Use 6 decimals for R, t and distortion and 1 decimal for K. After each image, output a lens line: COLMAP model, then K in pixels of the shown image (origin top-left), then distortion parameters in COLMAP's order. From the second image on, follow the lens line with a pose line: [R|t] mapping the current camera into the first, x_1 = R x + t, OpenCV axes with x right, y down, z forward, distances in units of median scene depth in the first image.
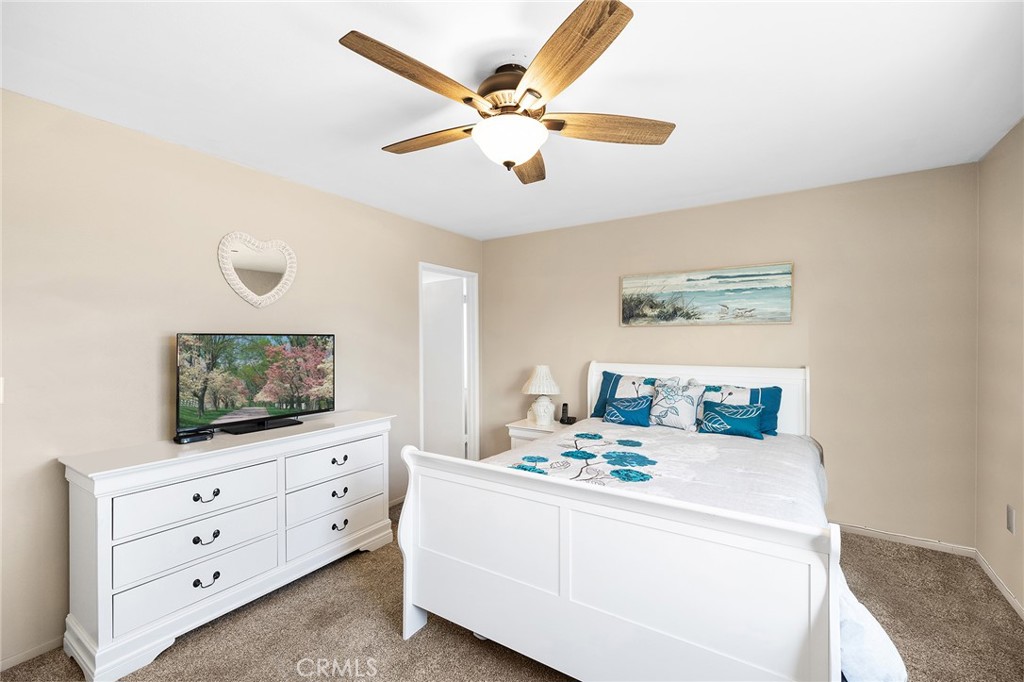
lens RADIAL K [[432.1, 0, 504.6], [0, 432.1, 340.6], [0, 0, 1]] dist [0.002557, 0.000111]
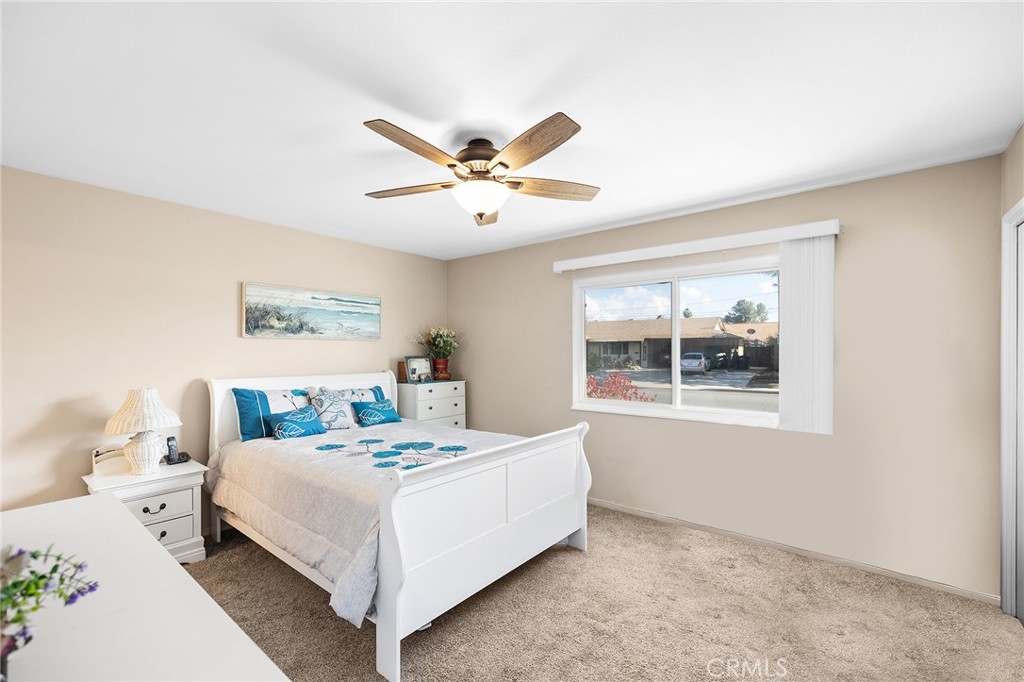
lens RADIAL K [[432.1, 0, 504.6], [0, 432.1, 340.6], [0, 0, 1]] dist [0.002557, 0.000111]
pose [[0.118194, 0.031130, 0.992502, -0.618125], [0.008965, 0.999434, -0.032415, 0.009127], [-0.992950, 0.012729, 0.117848, 0.390201]]
